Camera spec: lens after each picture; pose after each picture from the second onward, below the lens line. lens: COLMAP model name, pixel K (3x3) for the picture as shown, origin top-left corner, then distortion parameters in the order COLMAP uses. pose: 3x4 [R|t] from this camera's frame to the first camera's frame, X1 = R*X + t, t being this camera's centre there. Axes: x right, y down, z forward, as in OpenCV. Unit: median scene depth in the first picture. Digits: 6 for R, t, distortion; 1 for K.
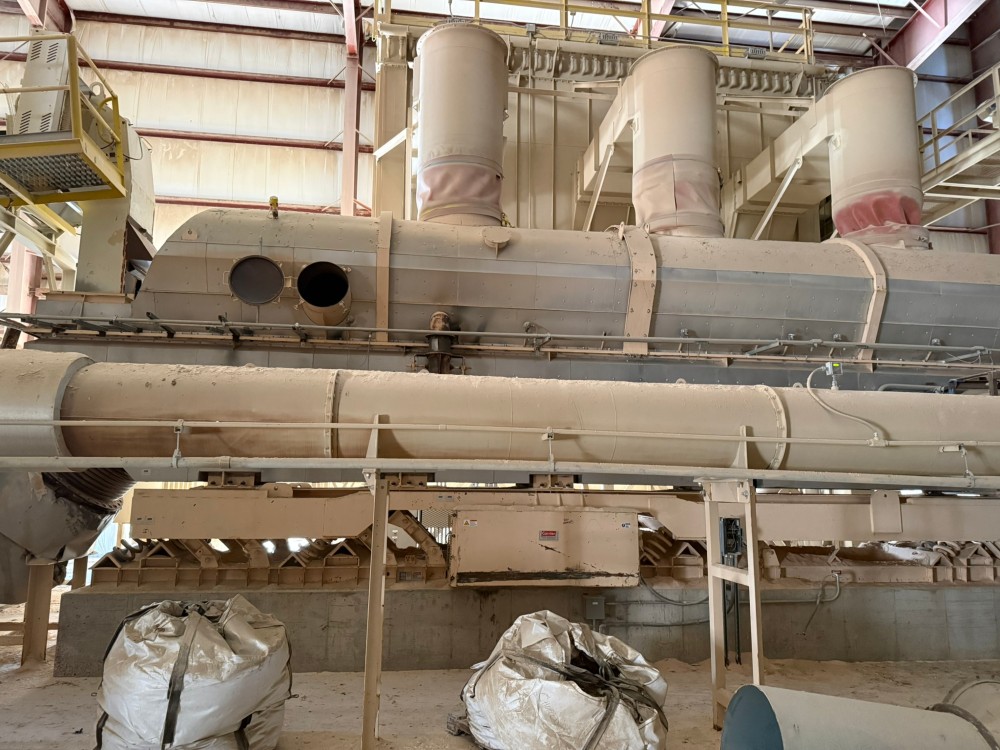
lens RADIAL K [[694.4, 0, 499.8], [0, 694.4, 372.4], [0, 0, 1]] dist [0.091712, -0.111299]
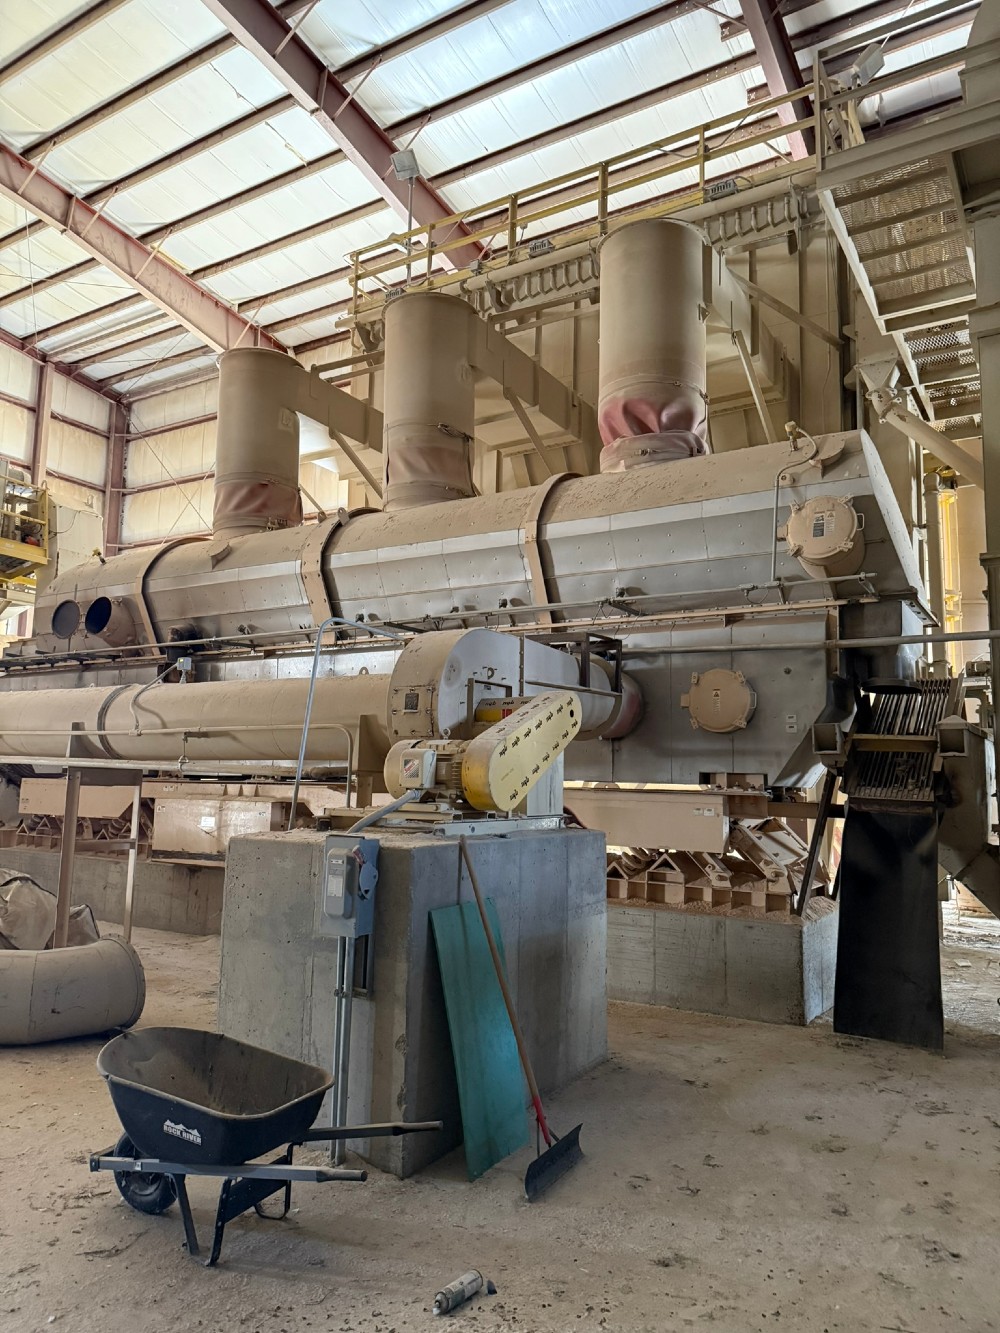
lens RADIAL K [[932.6, 0, 507.7], [0, 932.6, 662.5], [0, 0, 1]] dist [0.096708, -0.148331]
pose [[0.772418, -0.076349, -0.630509, 1.324521], [0.089421, 0.995933, -0.011053, 0.040065], [0.628788, -0.047843, 0.776103, 0.143139]]
